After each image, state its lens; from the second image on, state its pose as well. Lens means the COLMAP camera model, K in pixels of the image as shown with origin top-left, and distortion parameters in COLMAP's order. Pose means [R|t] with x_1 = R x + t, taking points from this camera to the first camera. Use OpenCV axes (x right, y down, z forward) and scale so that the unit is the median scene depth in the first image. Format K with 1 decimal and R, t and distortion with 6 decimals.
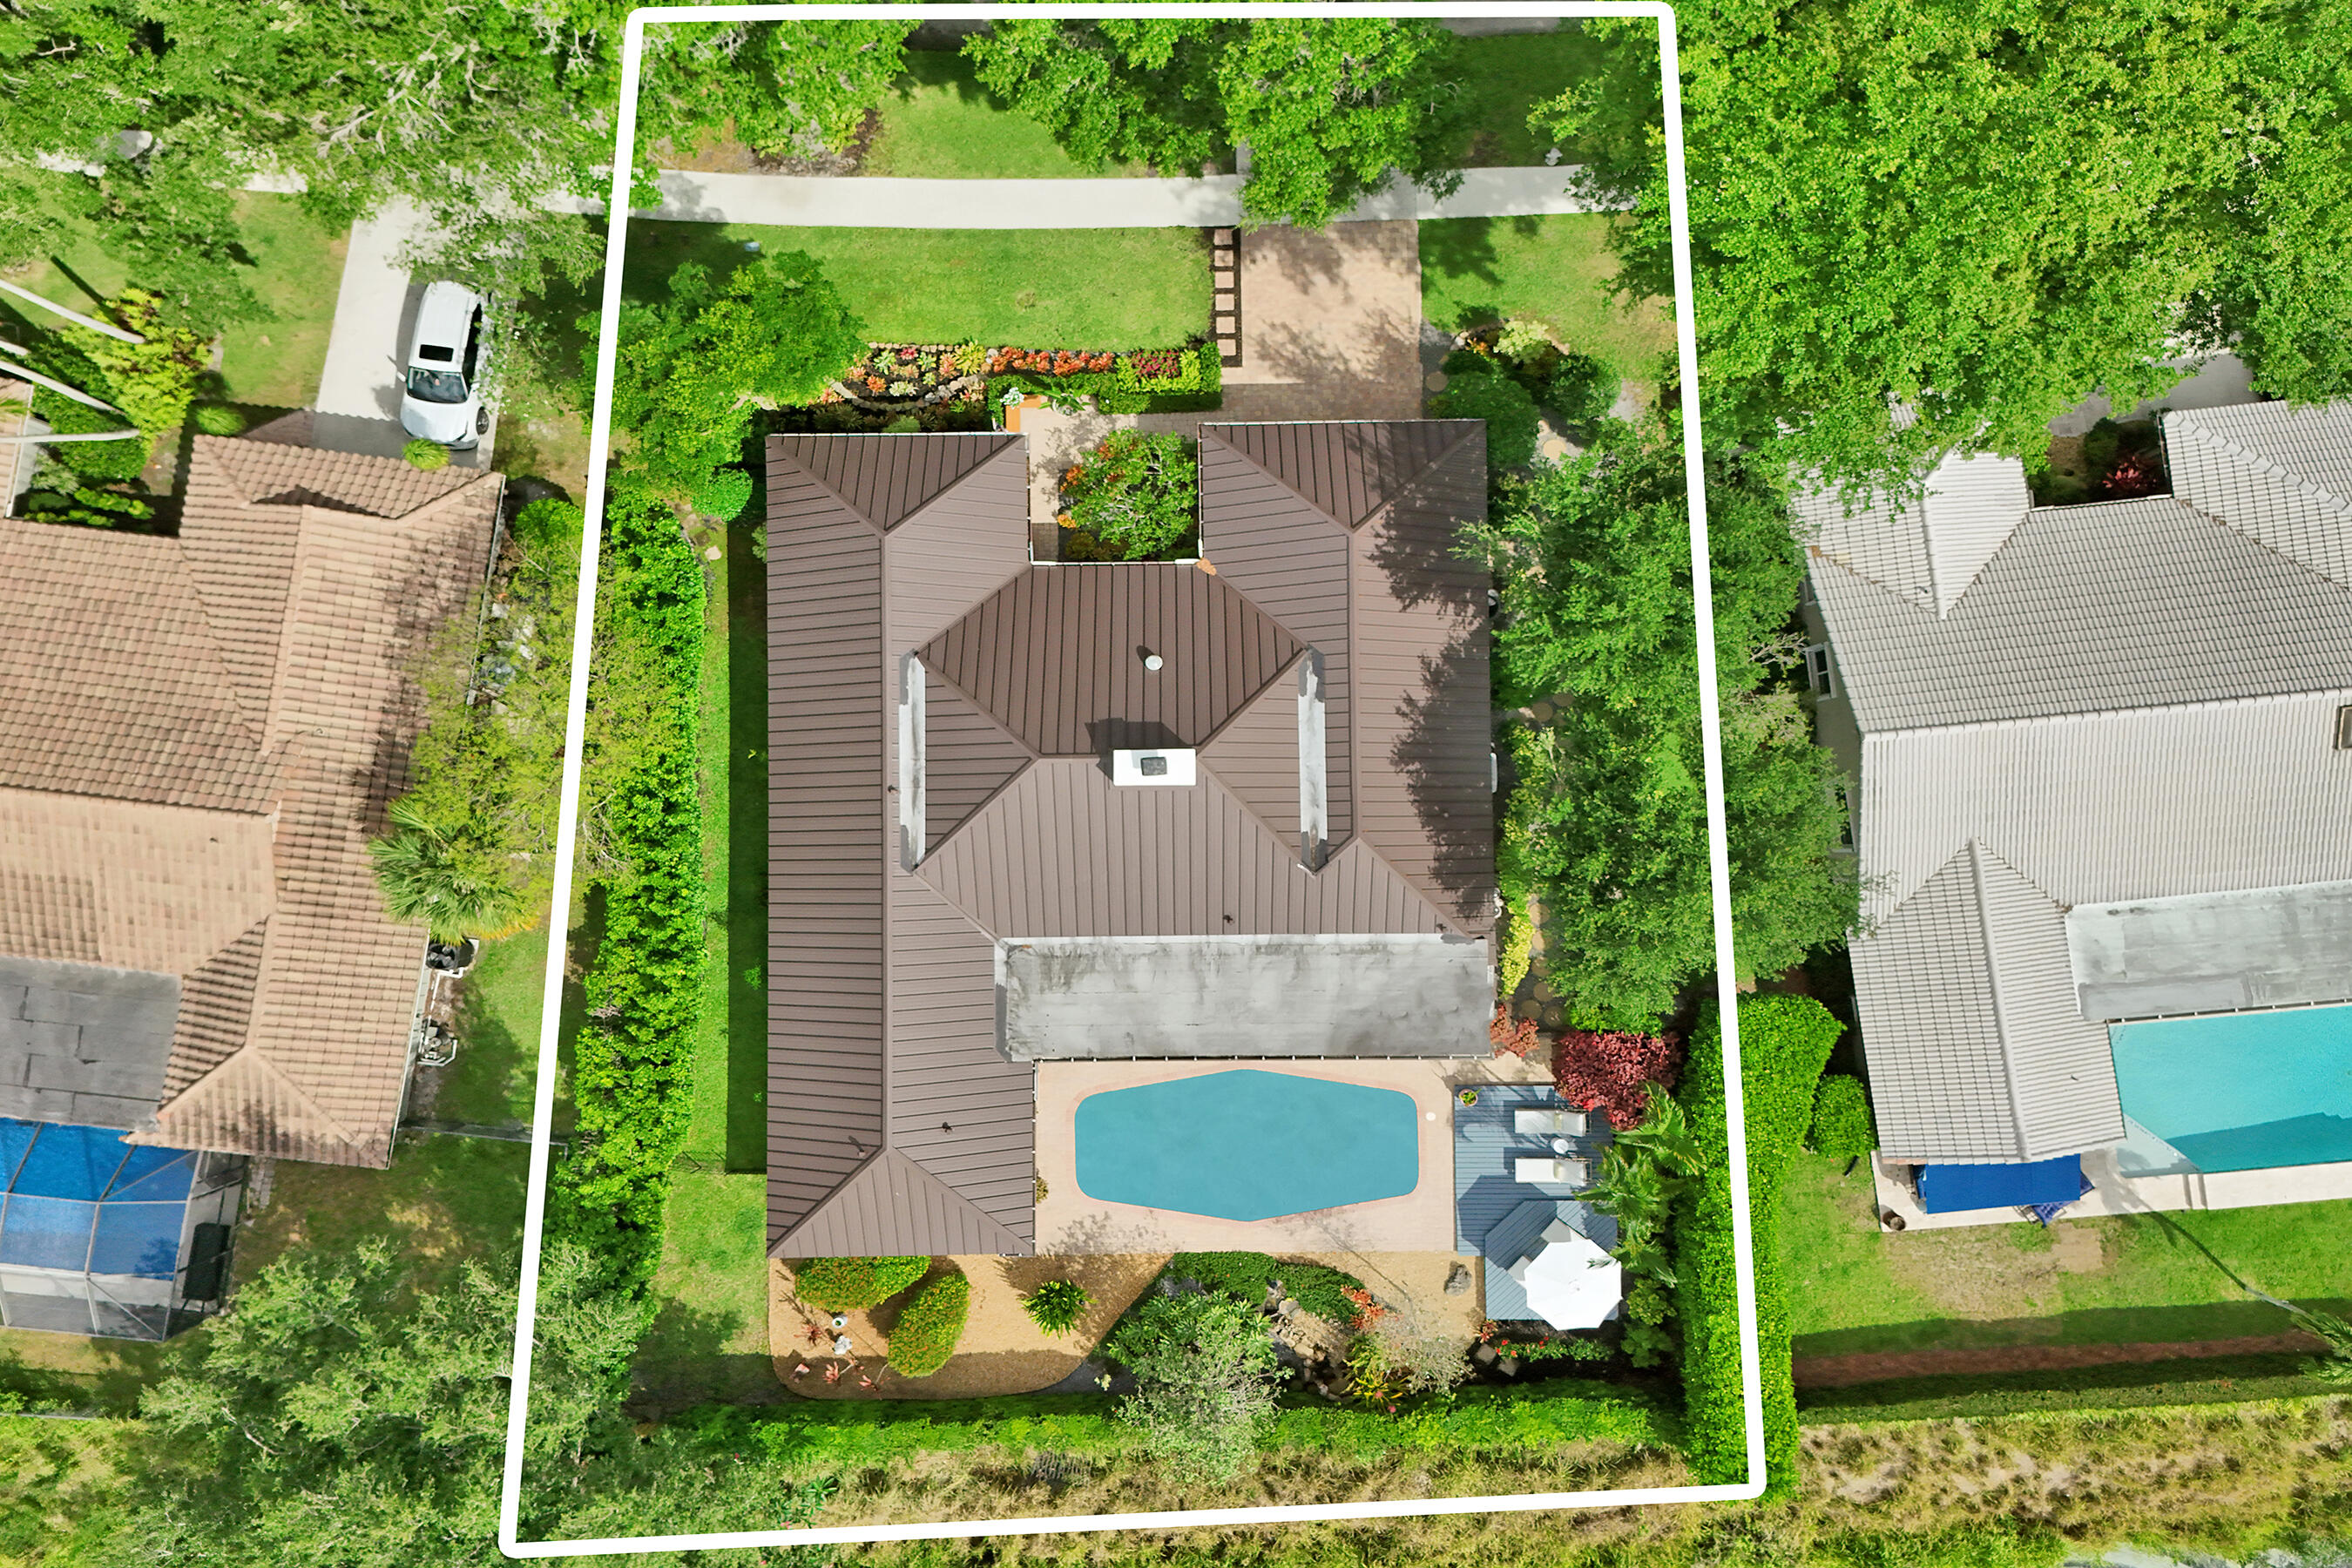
lens RADIAL K [[1673.2, 0, 1175.6], [0, 1673.2, 742.3], [0, 0, 1]] dist [0.092692, -0.082738]
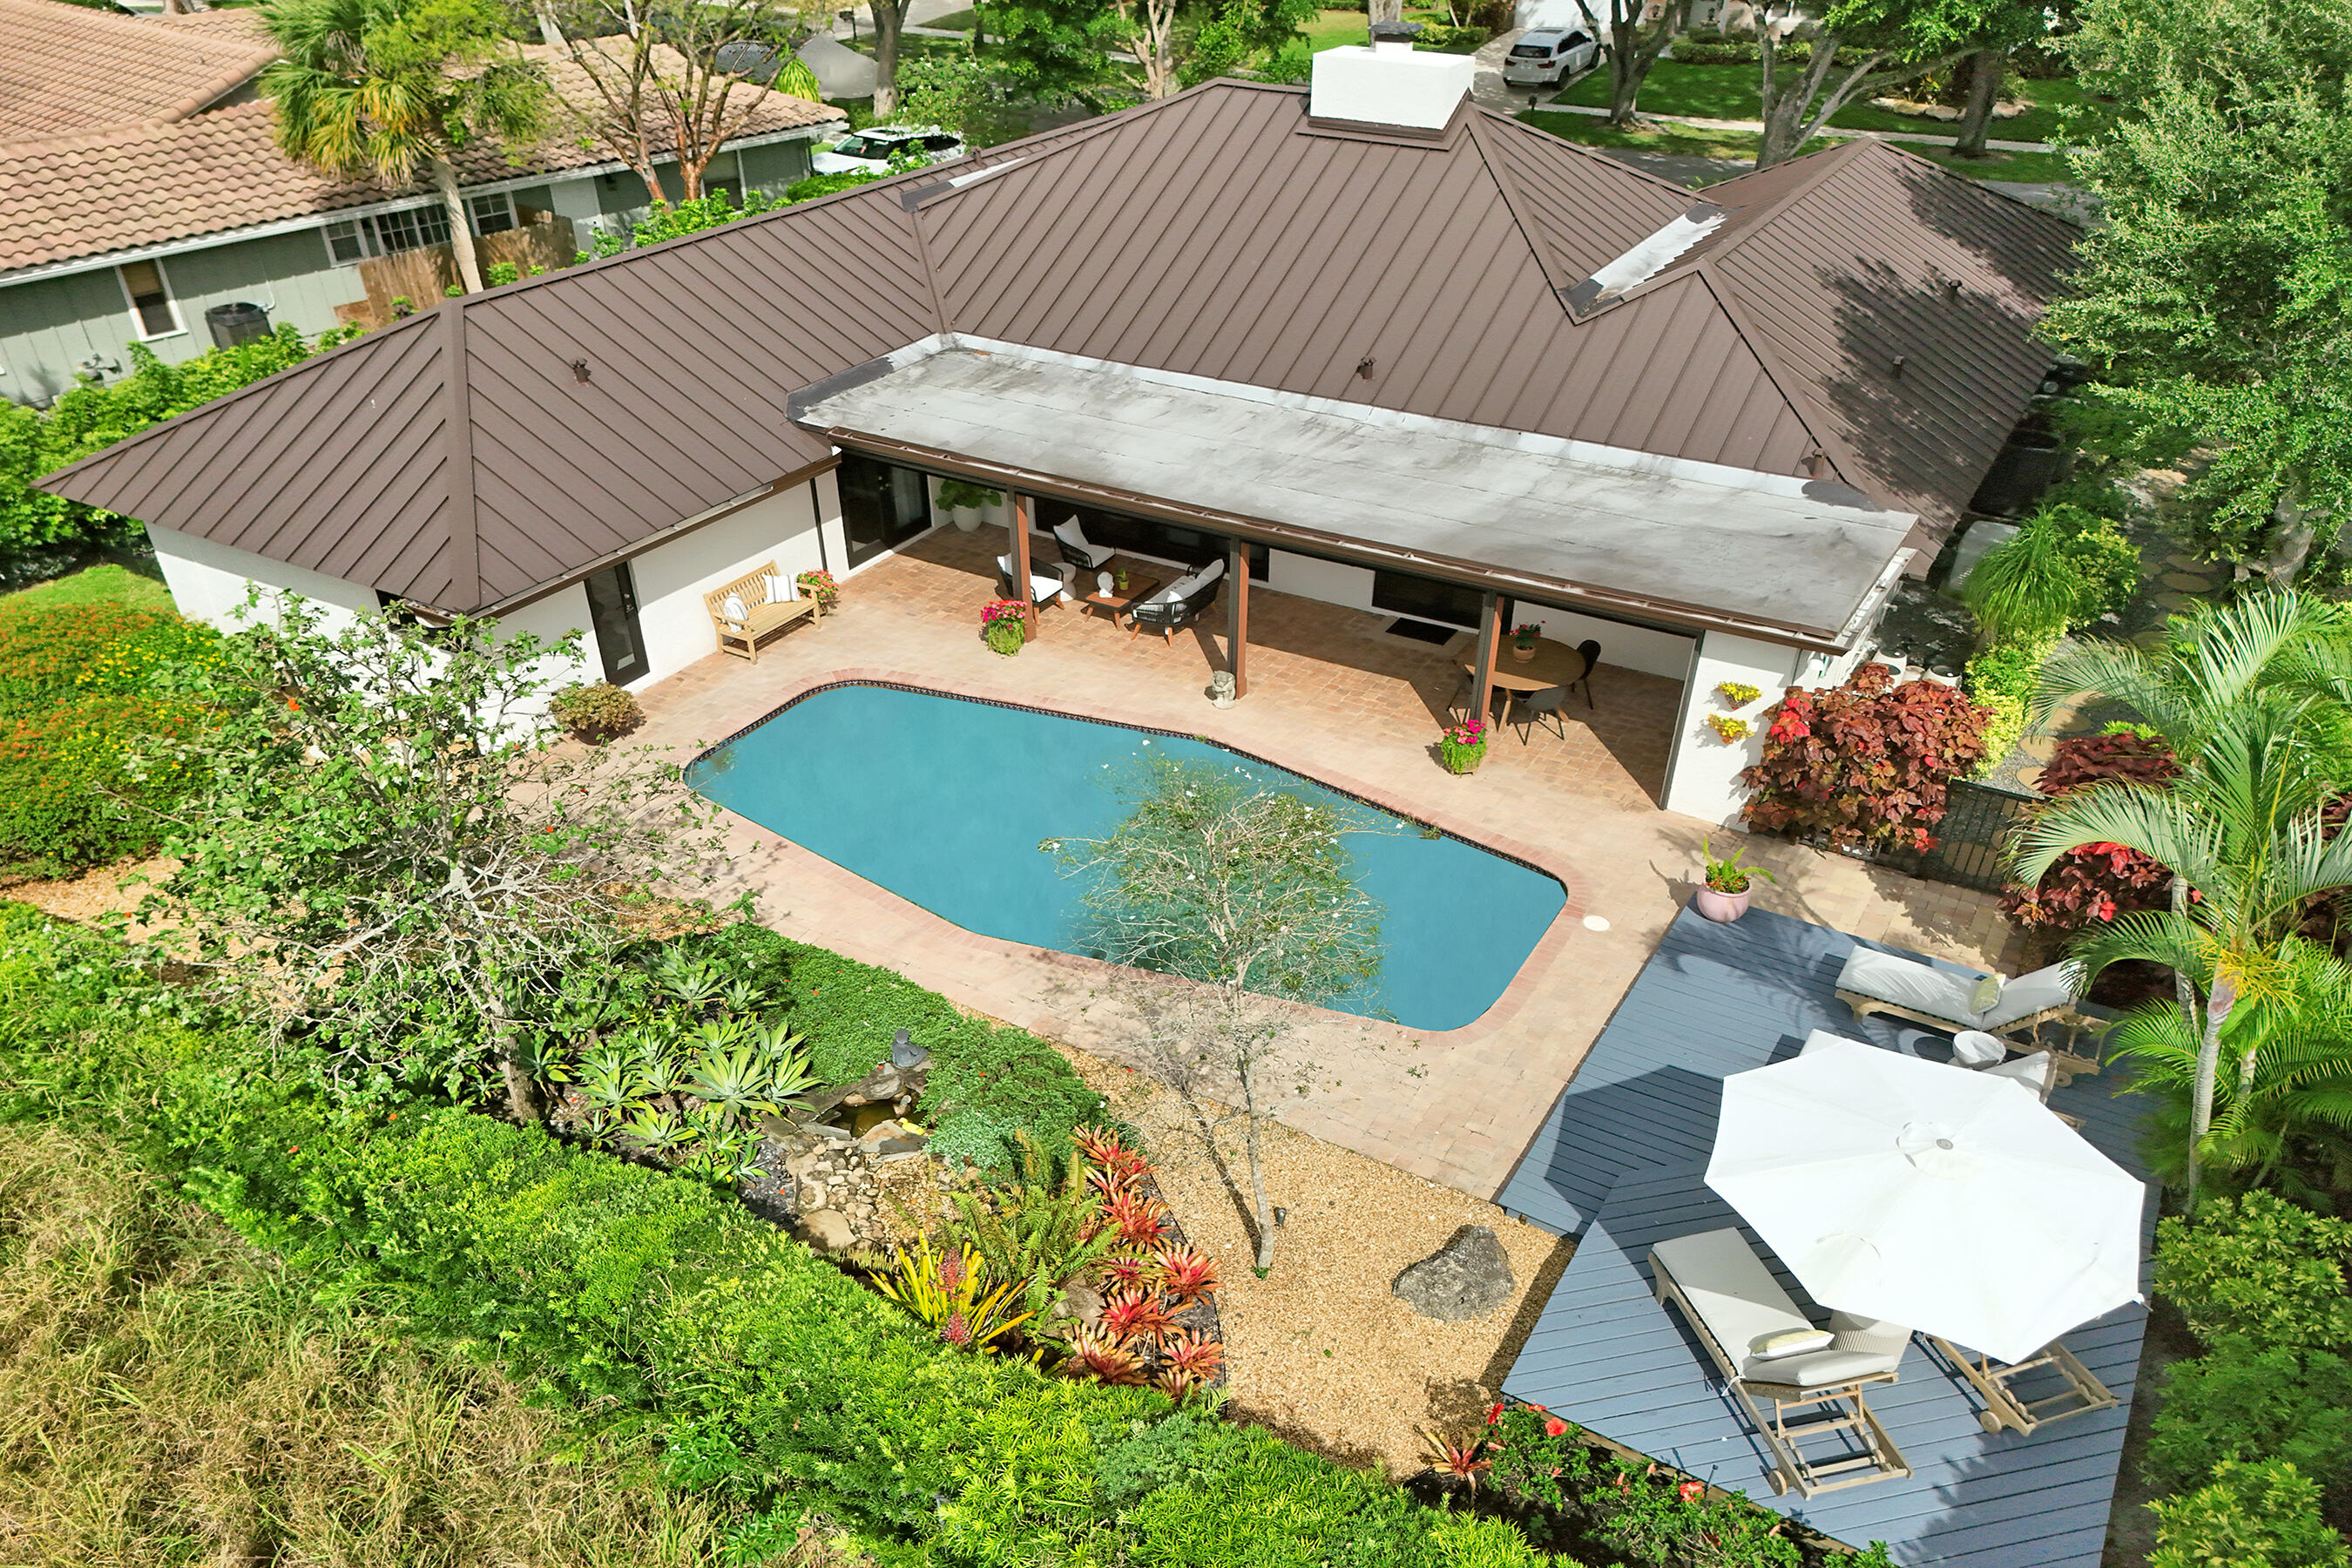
lens RADIAL K [[1806.9, 0, 1351.7], [0, 1806.9, 783.6], [0, 0, 1]] dist [0.065797, 0.002552]
pose [[0.872862, 0.263361, -0.410796, 0.251530], [-0.487901, 0.457058, -0.743674, 0.507720], [-0.008097, 0.849552, 0.527443, 0.794320]]
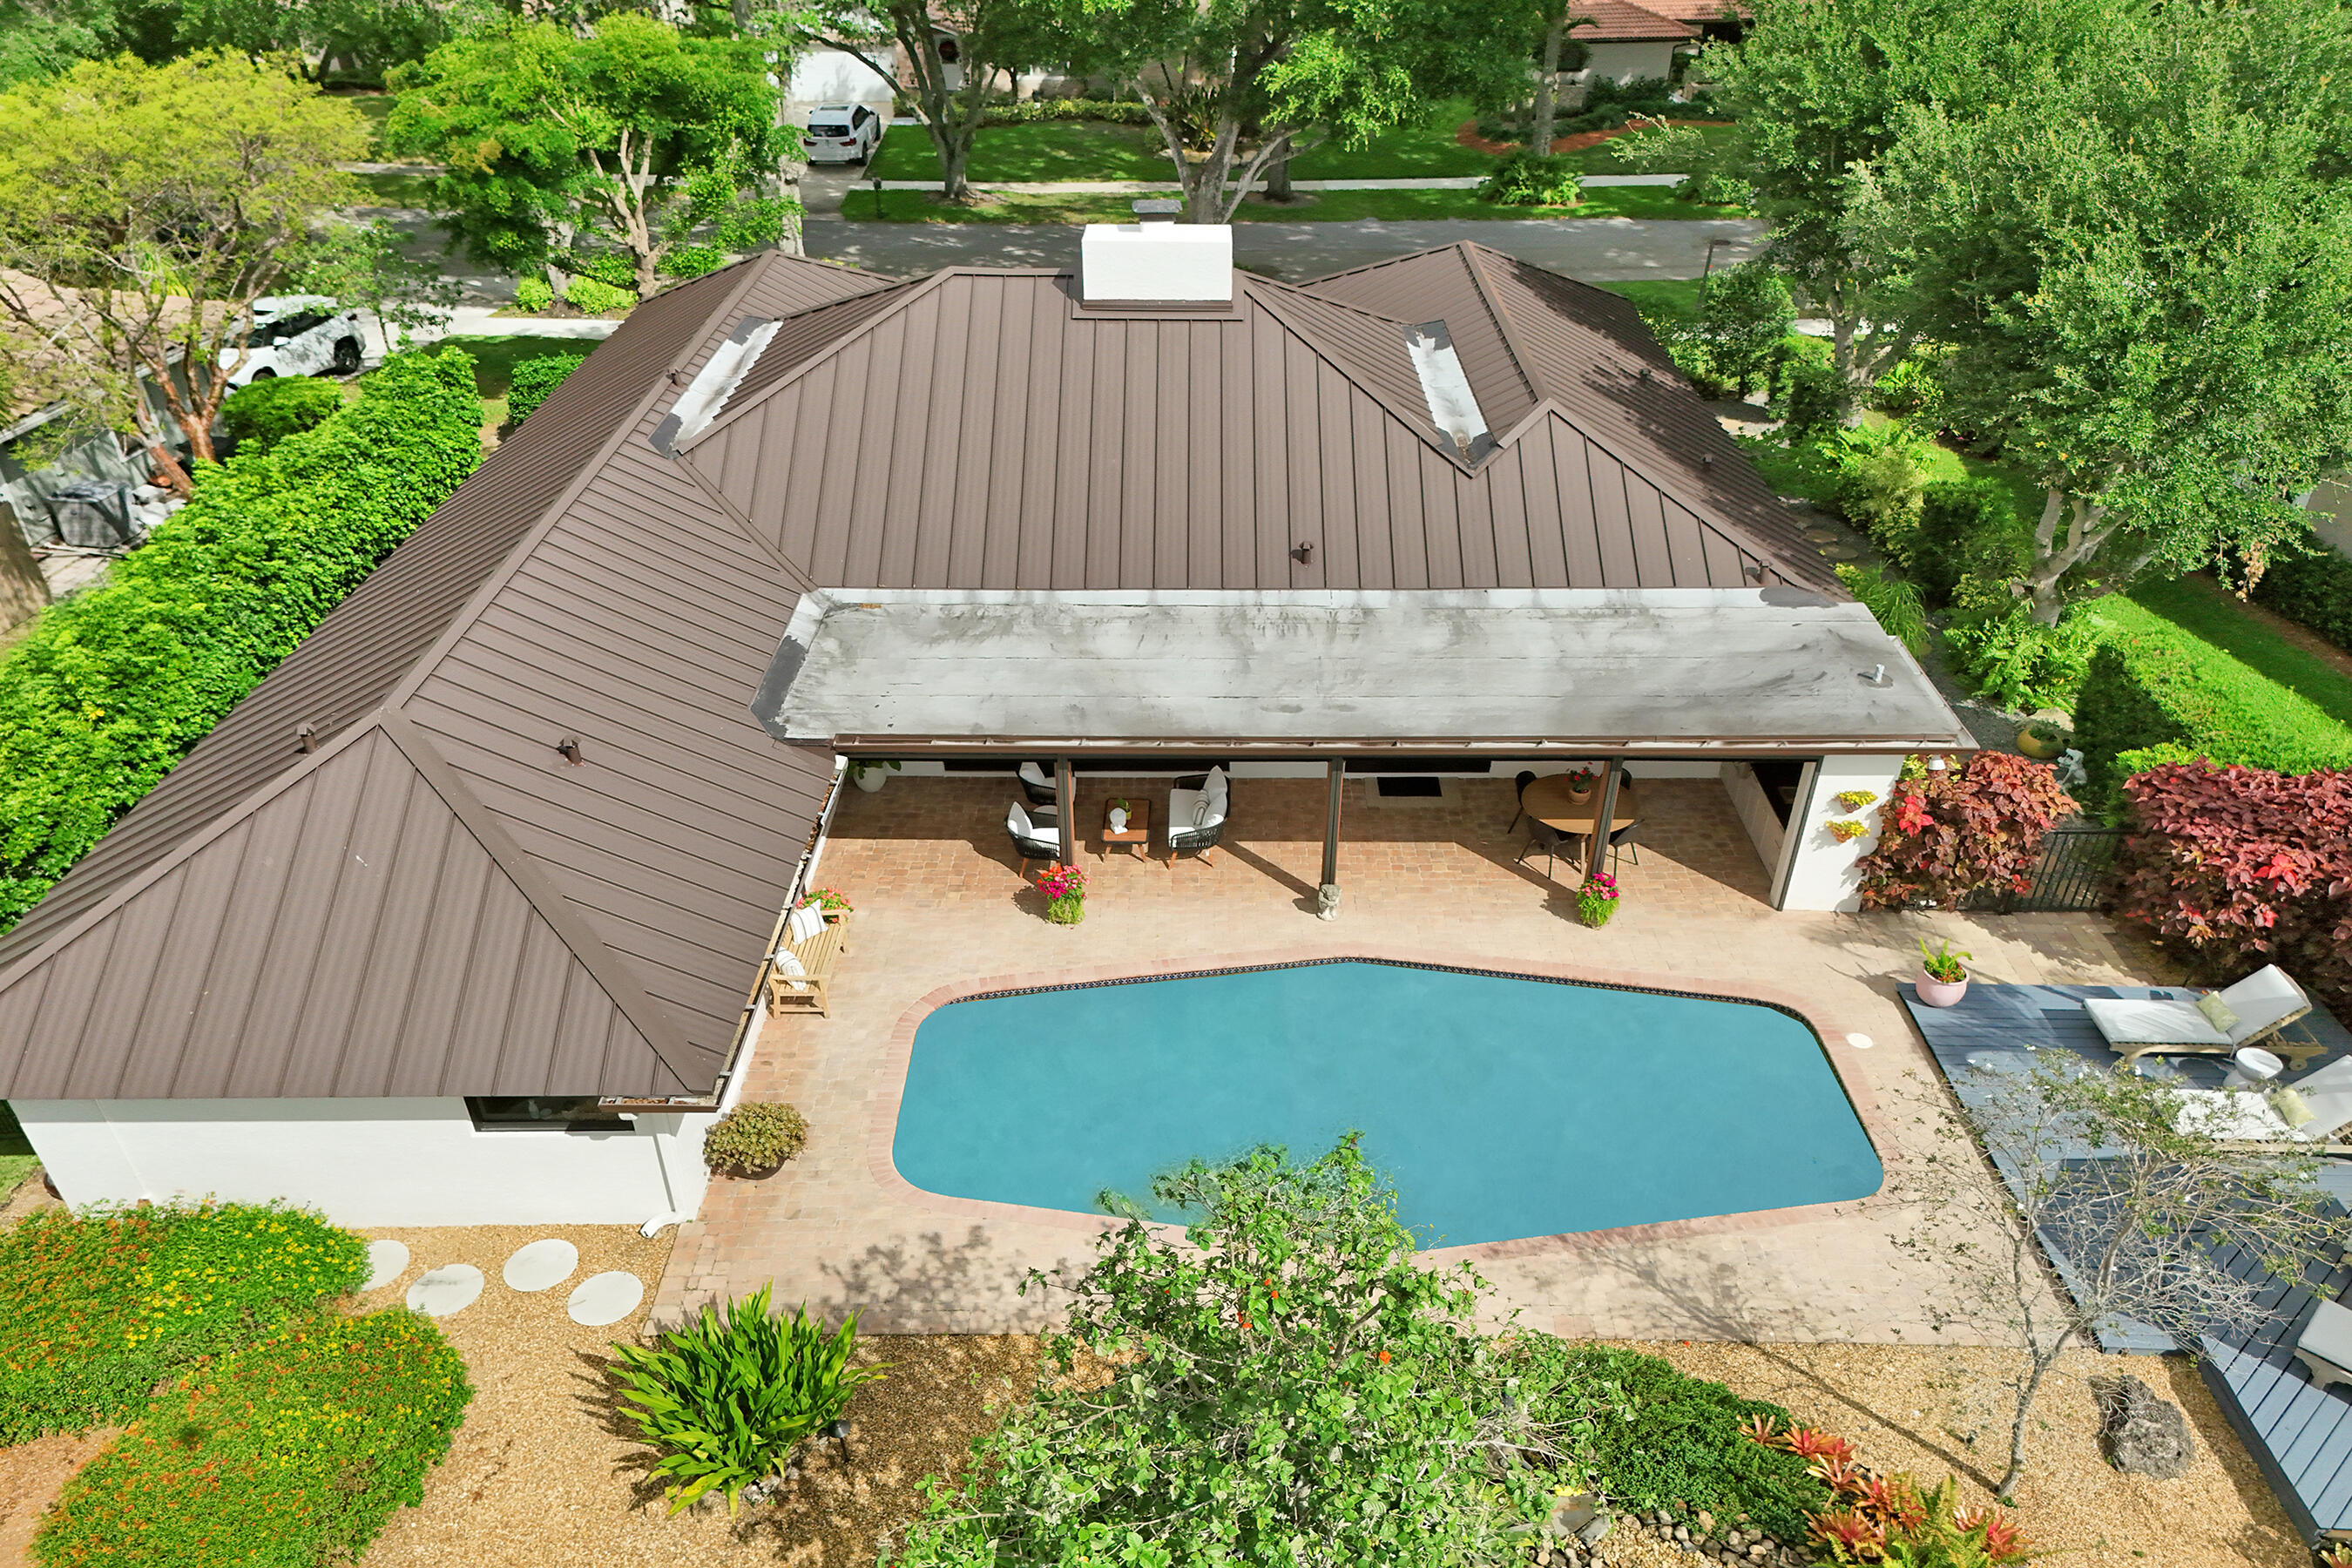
lens RADIAL K [[1673.2, 0, 1175.6], [0, 1673.2, 742.3], [0, 0, 1]] dist [0.092692, -0.082738]
pose [[0.999619, 0.027584, -0.000589, -0.002287], [-0.015239, 0.534195, -0.845224, 0.512601], [-0.023000, 0.844911, 0.534412, 0.754755]]
